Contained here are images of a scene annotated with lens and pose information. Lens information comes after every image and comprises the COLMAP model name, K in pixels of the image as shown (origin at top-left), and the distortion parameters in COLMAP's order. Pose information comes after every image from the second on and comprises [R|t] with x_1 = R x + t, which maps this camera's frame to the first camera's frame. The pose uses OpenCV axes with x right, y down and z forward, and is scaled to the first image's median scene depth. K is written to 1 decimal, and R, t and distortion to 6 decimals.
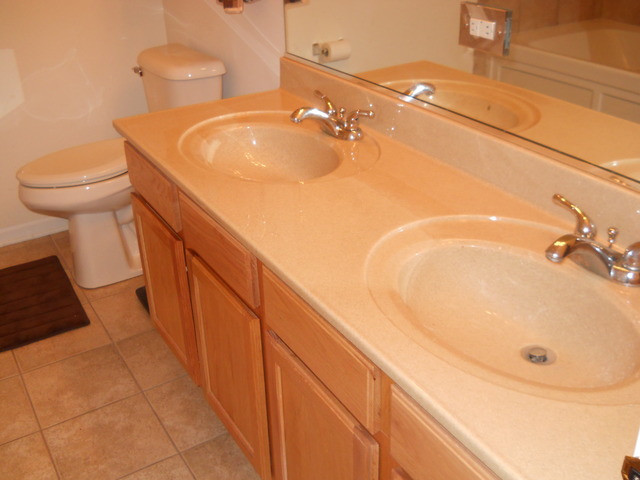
lens RADIAL K [[705.4, 0, 320.0], [0, 705.4, 240.0], [0, 0, 1]] dist [-0.061911, 0.019711]
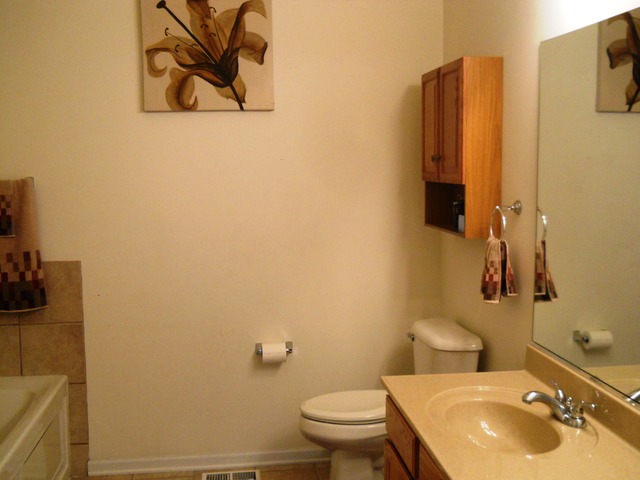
lens RADIAL K [[705.4, 0, 320.0], [0, 705.4, 240.0], [0, 0, 1]] dist [-0.061911, 0.019711]
pose [[0.916381, 0.080404, -0.392150, 0.076852], [-0.214161, 0.926112, -0.310568, 0.015311], [0.338204, 0.368582, 0.865890, -0.207234]]
